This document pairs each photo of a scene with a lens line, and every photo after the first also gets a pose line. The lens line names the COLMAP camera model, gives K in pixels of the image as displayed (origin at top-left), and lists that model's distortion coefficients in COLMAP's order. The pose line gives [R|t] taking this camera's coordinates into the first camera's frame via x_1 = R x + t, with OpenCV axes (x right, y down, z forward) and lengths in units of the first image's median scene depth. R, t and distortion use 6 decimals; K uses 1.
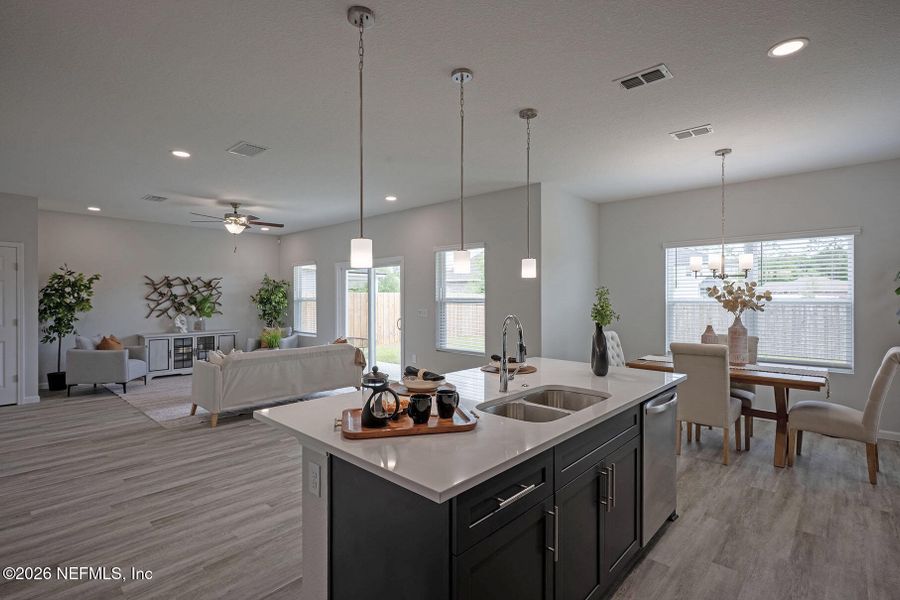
lens RADIAL K [[432.1, 0, 450.0], [0, 432.1, 297.4], [0, 0, 1]] dist [-0.001415, 0.000220]
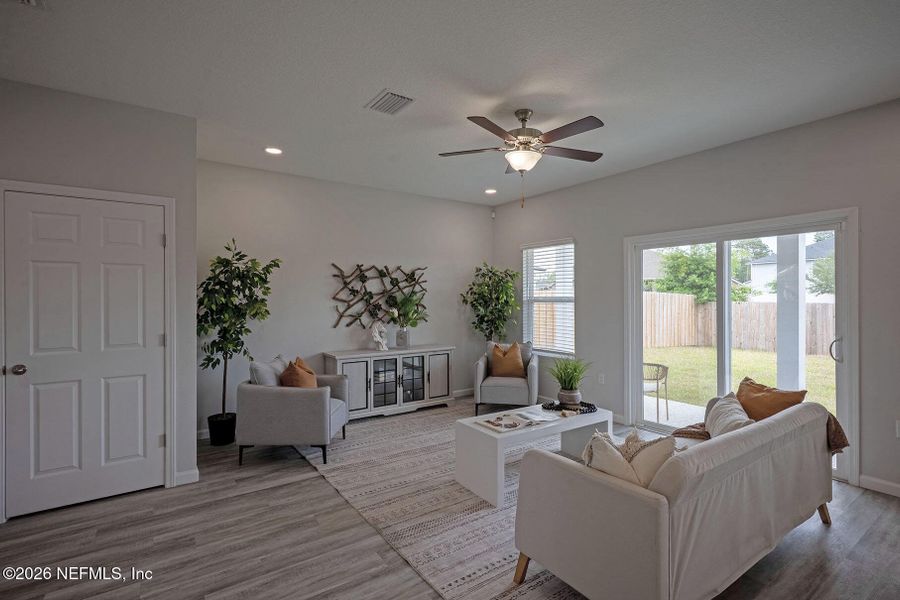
lens RADIAL K [[432.1, 0, 450.0], [0, 432.1, 297.4], [0, 0, 1]] dist [-0.001415, 0.000220]
pose [[0.973976, -0.000566, -0.226651, -0.440921], [0.000179, 0.999998, -0.001727, 0.003251], [0.226652, 0.001642, 0.973974, 0.459636]]
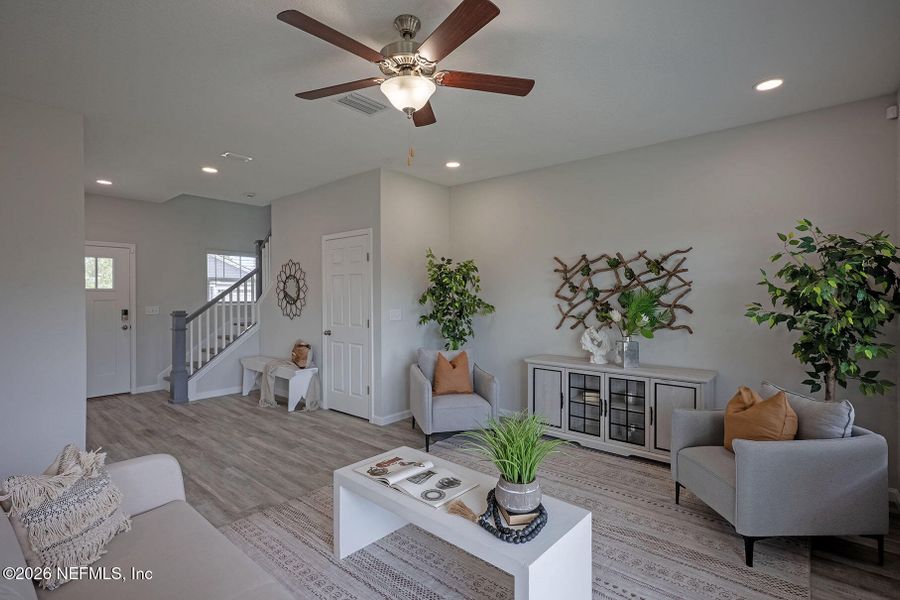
lens RADIAL K [[424.9, 0, 454.1], [0, 424.9, 297.3], [0, 0, 1]] dist [-0.002691, -0.000169]
pose [[0.033849, 0.008463, -0.999391, -0.149104], [-0.000942, 0.999964, 0.008436, 0.000190], [0.999427, 0.000655, 0.033855, 0.972363]]
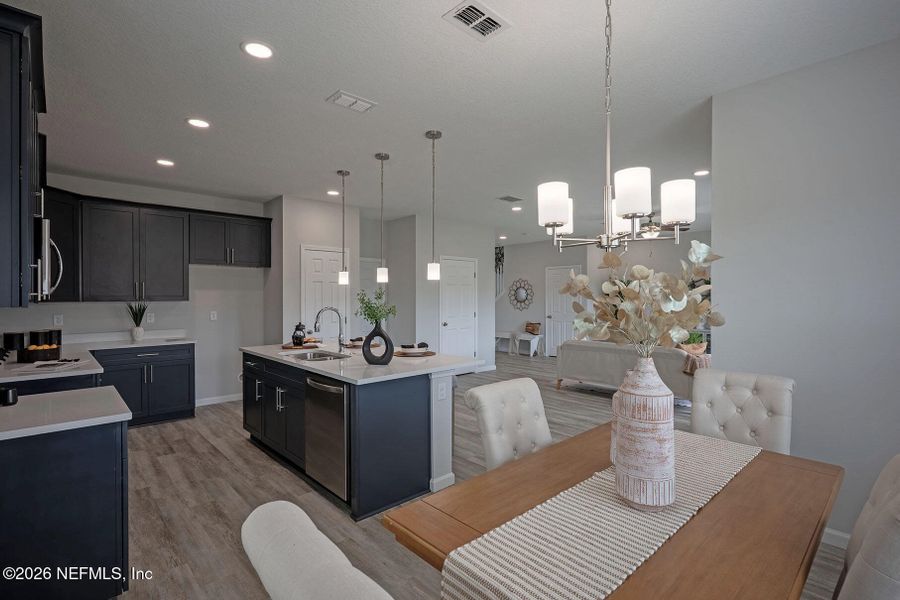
lens RADIAL K [[428.0, 0, 454.6], [0, 428.0, 299.5], [0, 0, 1]] dist [0.000916, -0.000022]
pose [[-0.075644, 0.007561, -0.997106, 0.618564], [-0.000545, 0.999971, 0.007624, -0.001342], [0.997135, 0.001120, -0.075637, 0.542268]]
